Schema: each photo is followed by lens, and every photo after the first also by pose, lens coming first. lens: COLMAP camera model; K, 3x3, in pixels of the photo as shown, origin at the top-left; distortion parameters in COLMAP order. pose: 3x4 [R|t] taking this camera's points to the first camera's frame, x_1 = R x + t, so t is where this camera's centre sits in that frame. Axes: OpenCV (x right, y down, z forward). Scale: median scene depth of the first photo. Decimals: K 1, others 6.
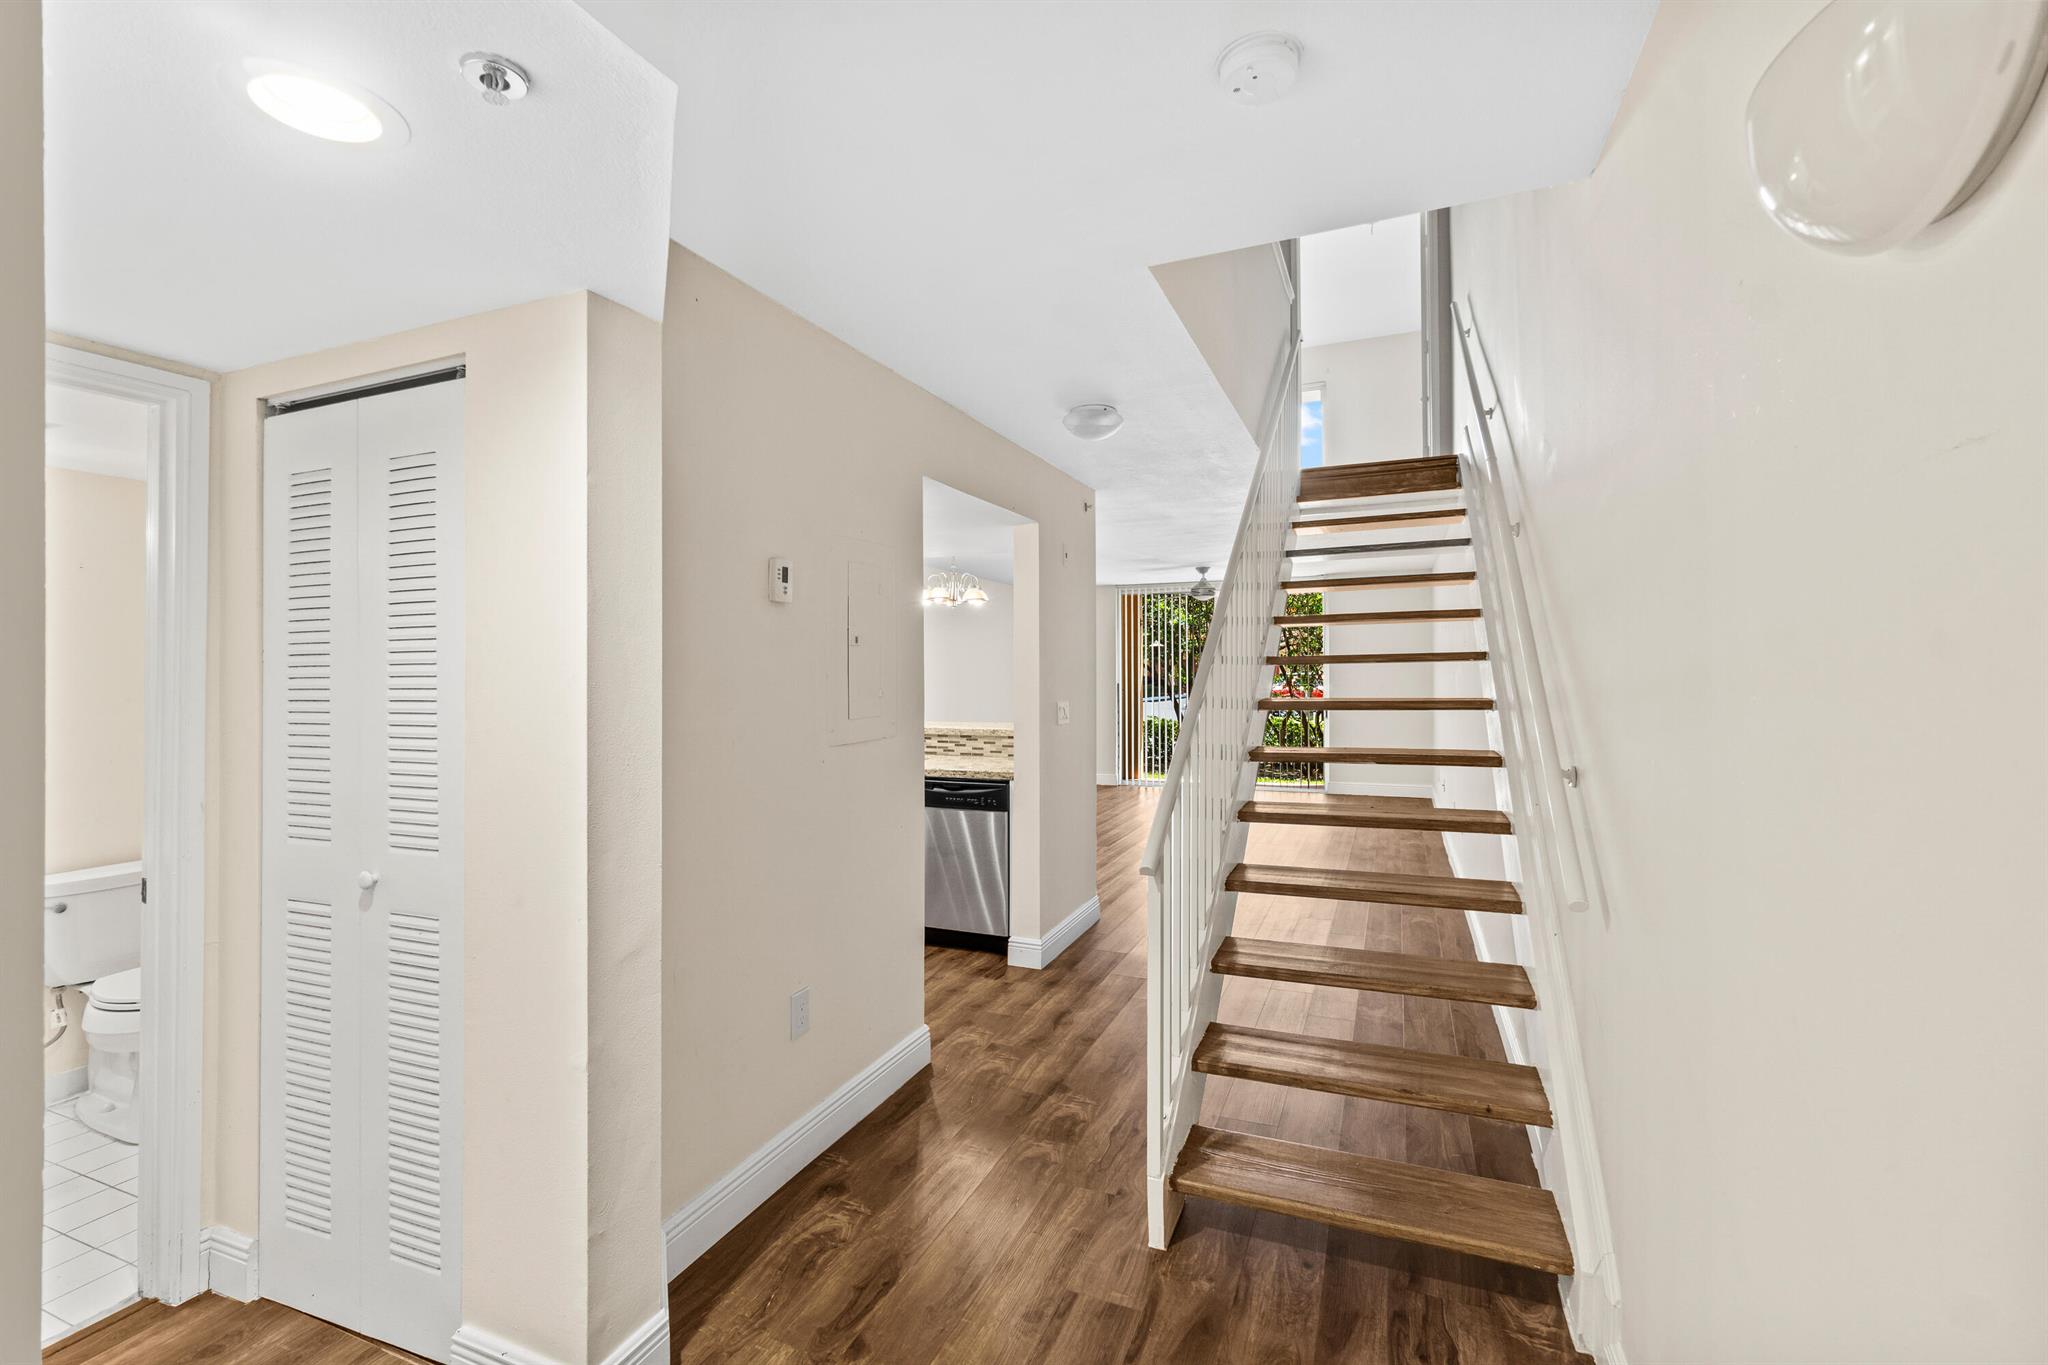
lens RADIAL K [[878.8, 0, 1023.0], [0, 878.8, 683.4], [0, 0, 1]] dist [-0.007931, 0.002588]
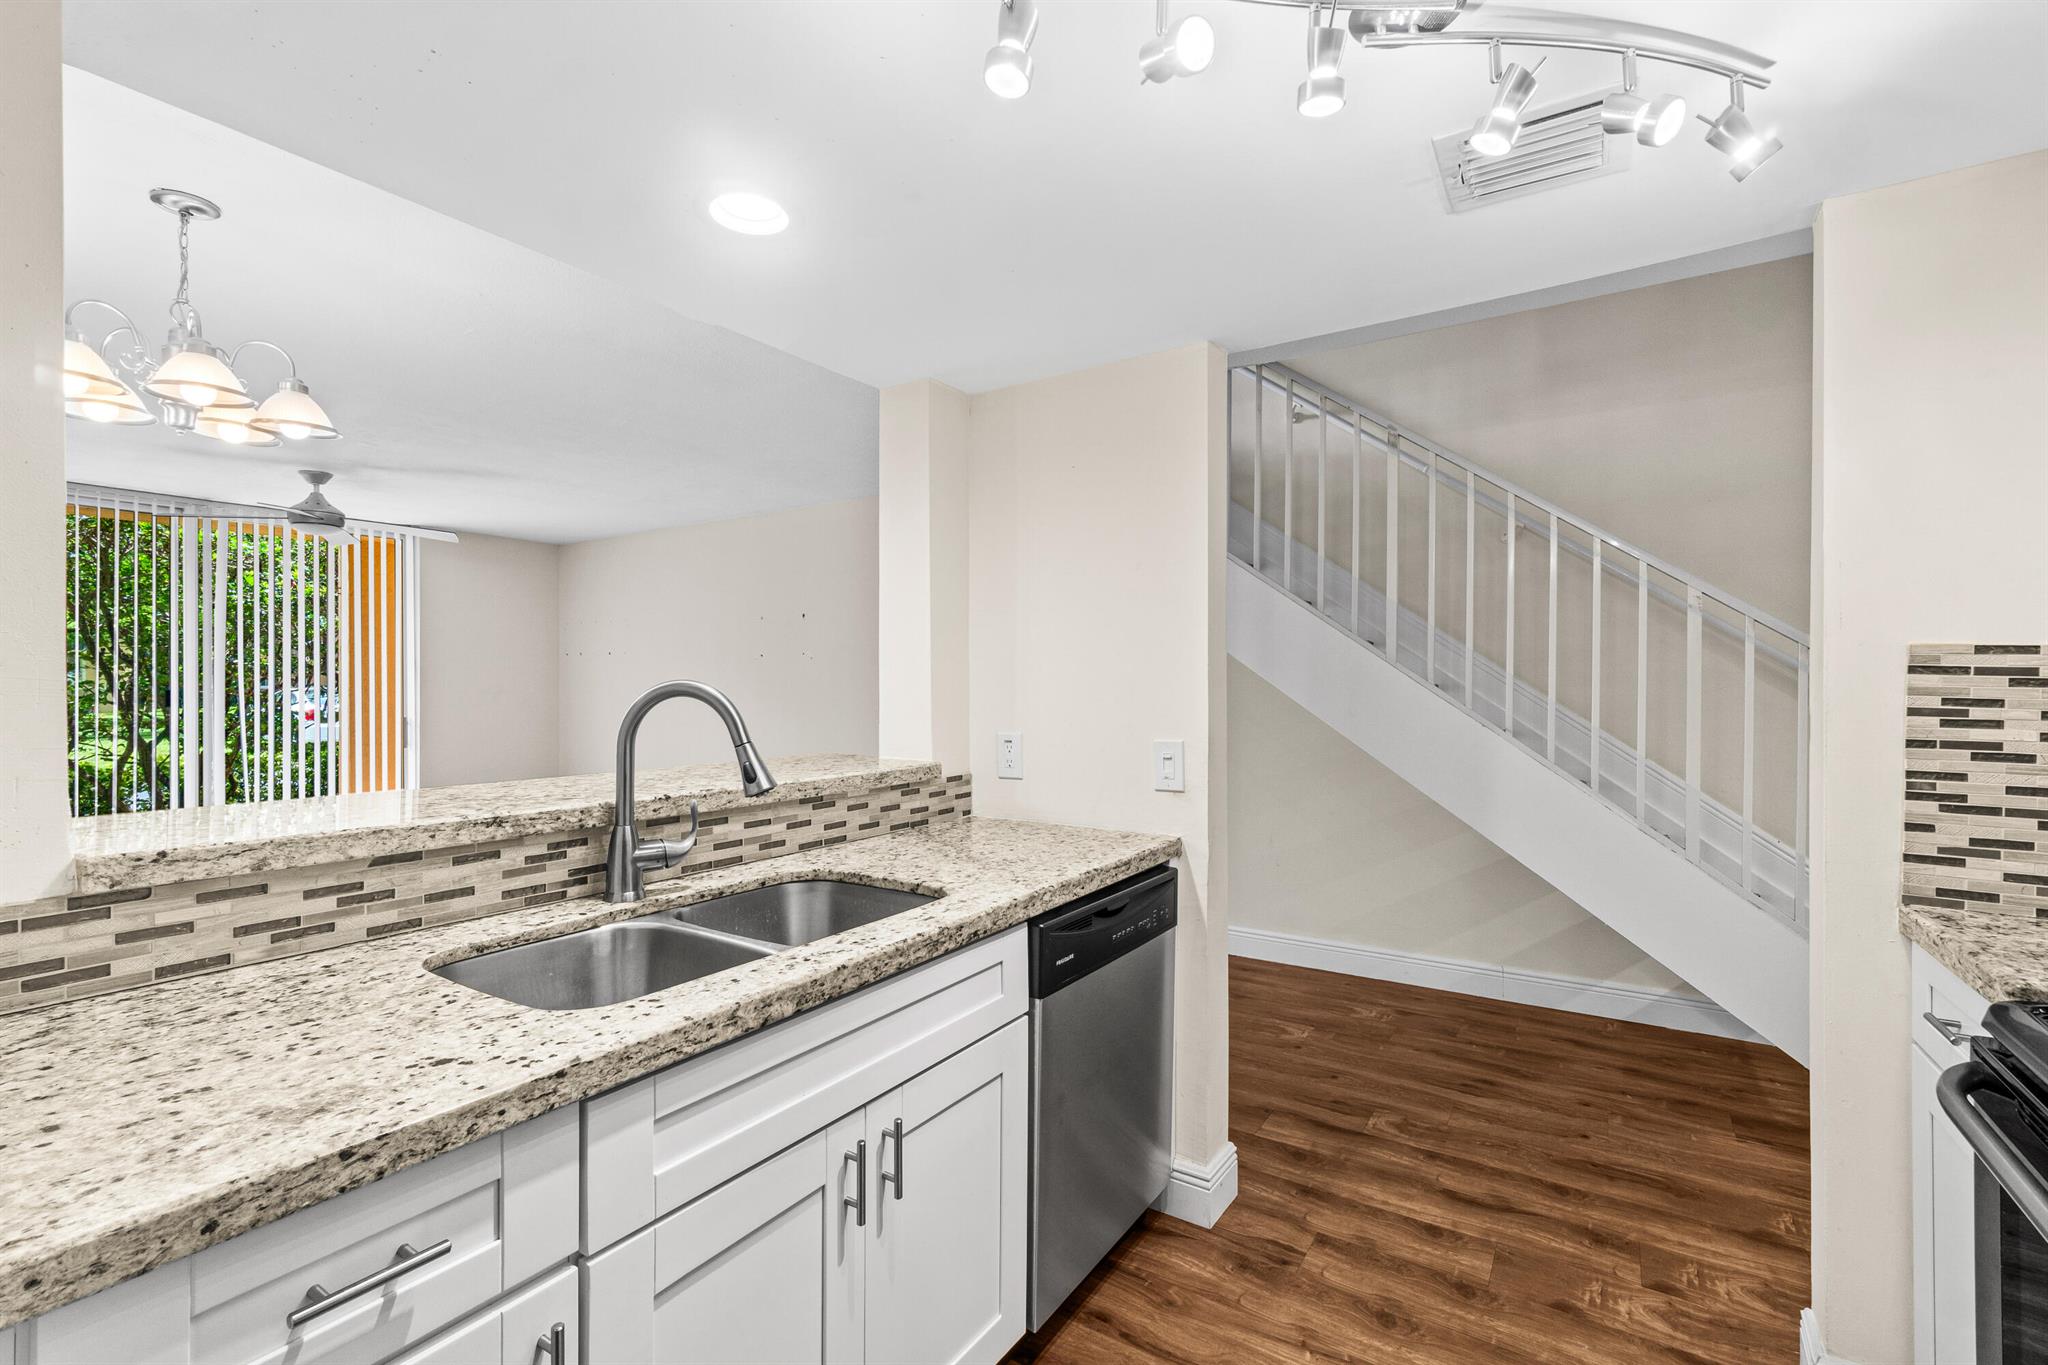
lens RADIAL K [[878.8, 0, 1028.8], [0, 878.8, 690.9], [0, 0, 1]] dist [-0.007931, 0.002588]
pose [[0.189349, -0.000257, 0.981910, -0.488667], [0.009173, 0.999957, -0.001508, 0.014966], [-0.981867, 0.009292, 0.189343, 0.937894]]
